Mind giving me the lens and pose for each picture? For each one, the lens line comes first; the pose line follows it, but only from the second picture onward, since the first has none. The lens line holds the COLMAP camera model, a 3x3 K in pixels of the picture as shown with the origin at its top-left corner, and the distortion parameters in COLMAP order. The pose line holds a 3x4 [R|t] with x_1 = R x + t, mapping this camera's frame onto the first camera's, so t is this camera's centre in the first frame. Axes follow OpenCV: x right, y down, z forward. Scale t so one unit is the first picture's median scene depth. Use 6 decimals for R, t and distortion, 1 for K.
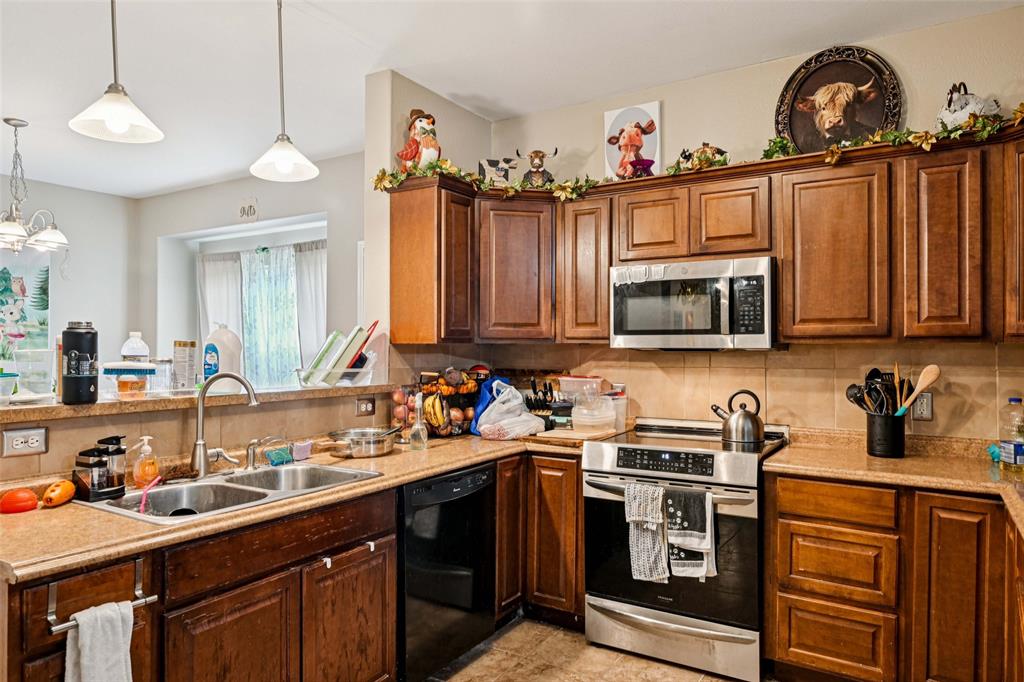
lens RADIAL K [[655.0, 0, 512.0], [0, 655.0, 341.0], [0, 0, 1]] dist [-0.001538, 0.001690]
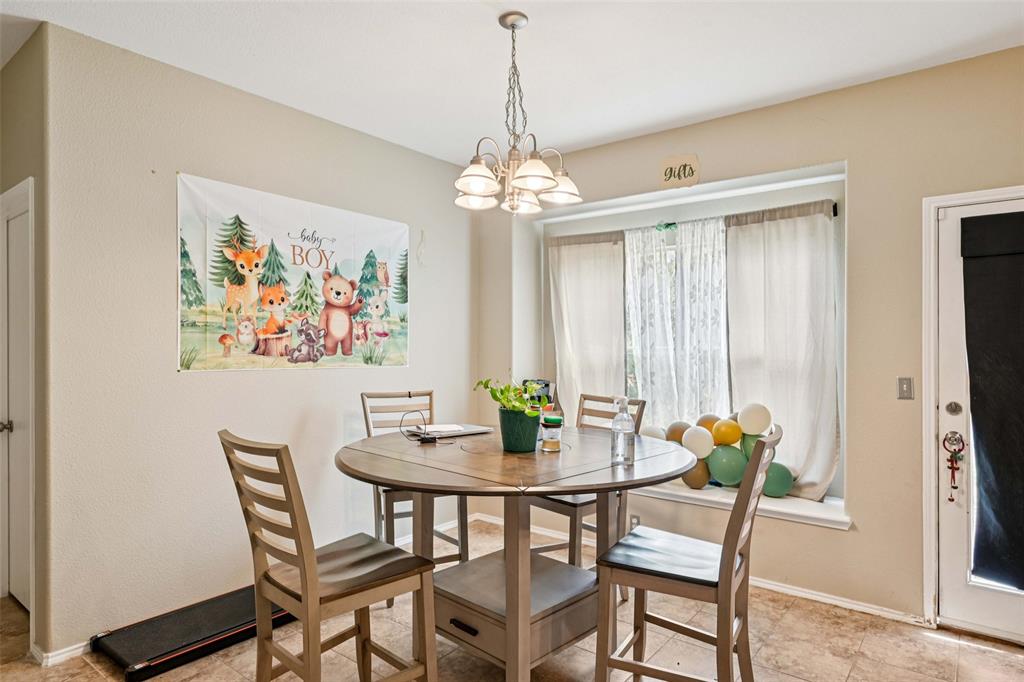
lens RADIAL K [[600.0, 0, 513.4], [0, 600.0, 346.3], [0, 0, 1]] dist [-0.000845, 0.001378]
pose [[0.994930, 0.002575, -0.100534, -0.938893], [-0.002192, 0.999990, 0.003915, 0.005954], [0.100543, -0.003675, 0.994926, 0.500984]]
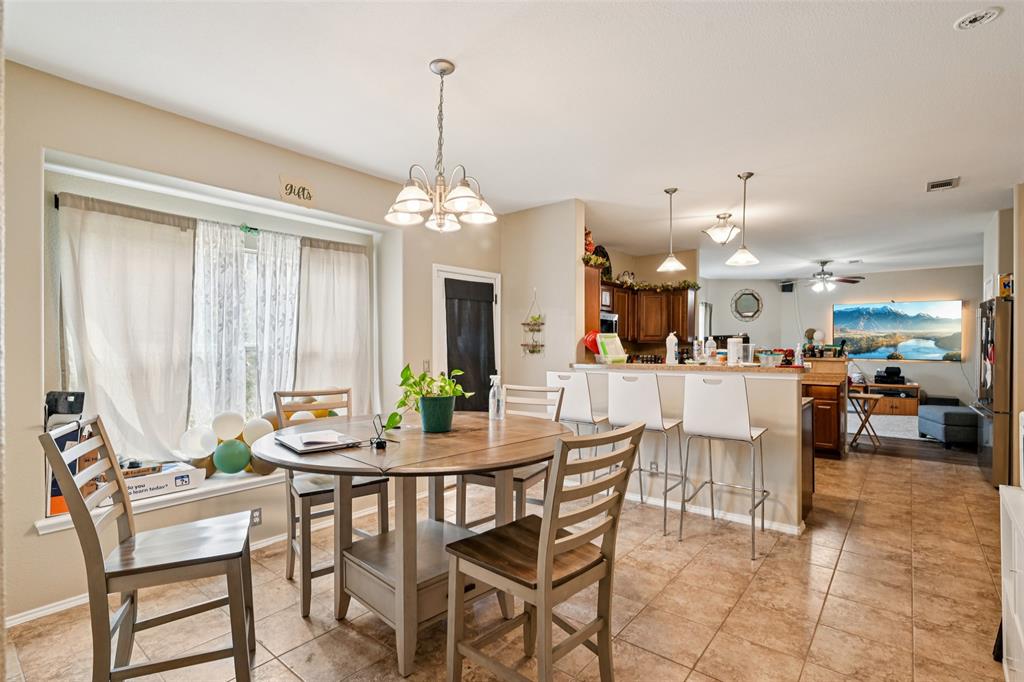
lens RADIAL K [[486.2, 0, 512.4], [0, 486.2, 344.2], [0, 0, 1]] dist [0.002105, 0.000564]
pose [[0.130431, 0.000604, 0.991457, -1.814672], [-0.002803, 0.999996, -0.000240, 0.011123], [-0.991453, -0.002748, 0.130432, 1.120895]]
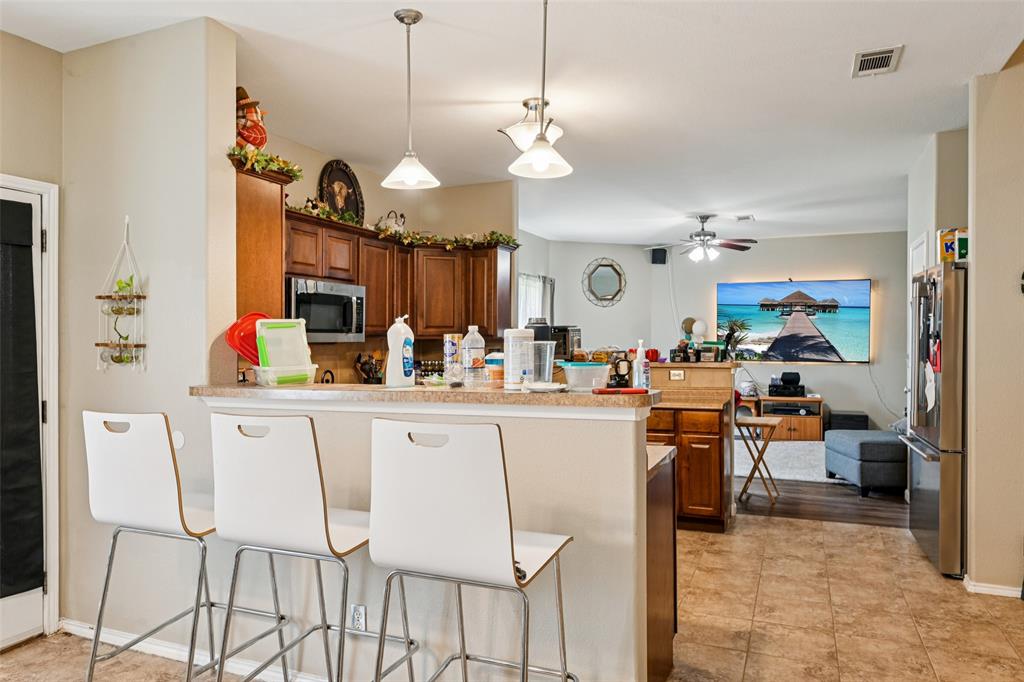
lens RADIAL K [[677.8, 0, 511.2], [0, 677.8, 344.6], [0, 0, 1]] dist [0.001389, -0.000083]
pose [[-0.151515, -0.004980, 0.988442, -1.274728], [0.000258, 0.999987, 0.005077, 0.008338], [-0.988455, 0.001024, -0.151512, 0.841087]]
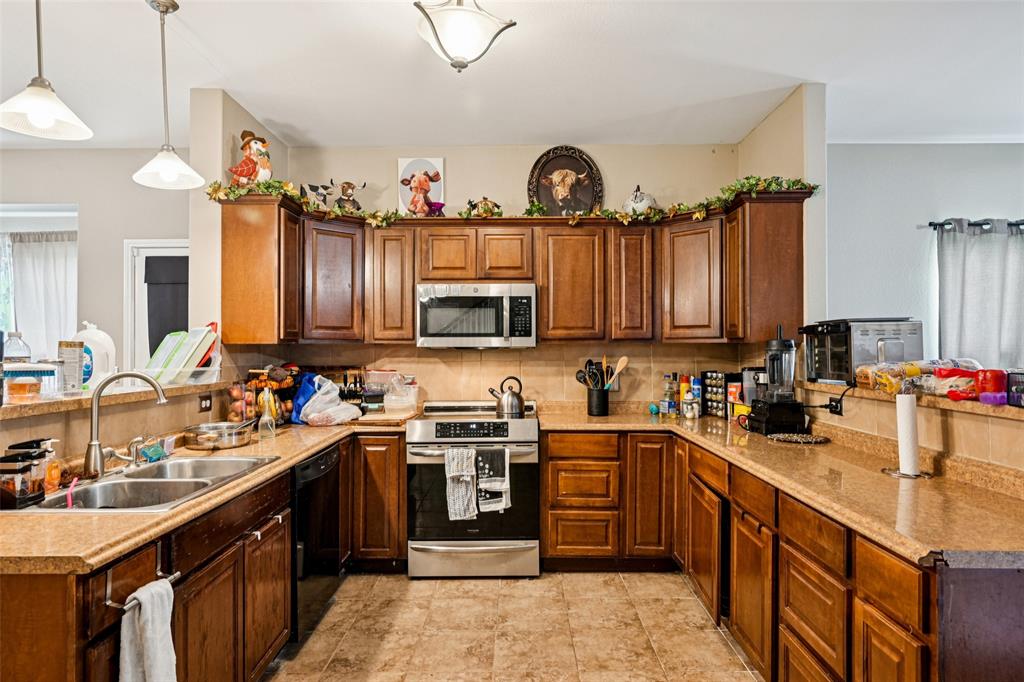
lens RADIAL K [[583.4, 0, 512.7], [0, 583.4, 338.3], [0, 0, 1]] dist [0.001218, 0.000151]
pose [[0.850971, 0.003640, 0.525201, -0.309373], [-0.000949, 0.999985, -0.005393, -0.000521], [-0.525212, 0.004091, 0.850961, -0.072108]]
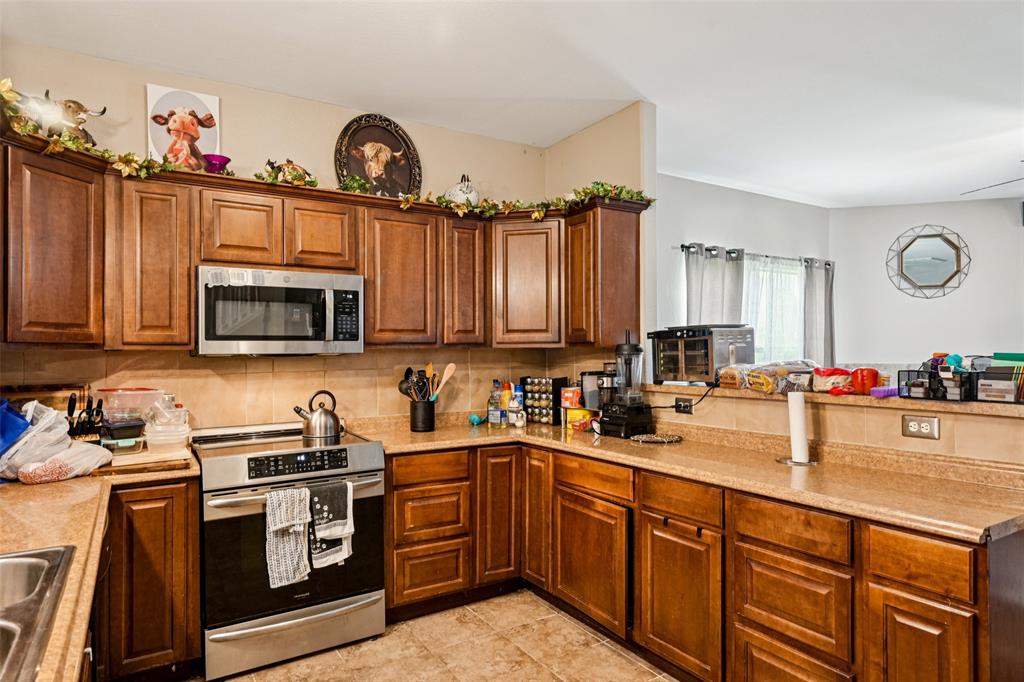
lens RADIAL K [[600.0, 0, 513.4], [0, 600.0, 346.3], [0, 0, 1]] dist [-0.000845, 0.001378]
pose [[0.435928, 0.001887, 0.899980, -0.437893], [0.001399, 0.999995, -0.002774, 0.002444], [-0.899980, 0.002469, 0.435923, 0.263144]]
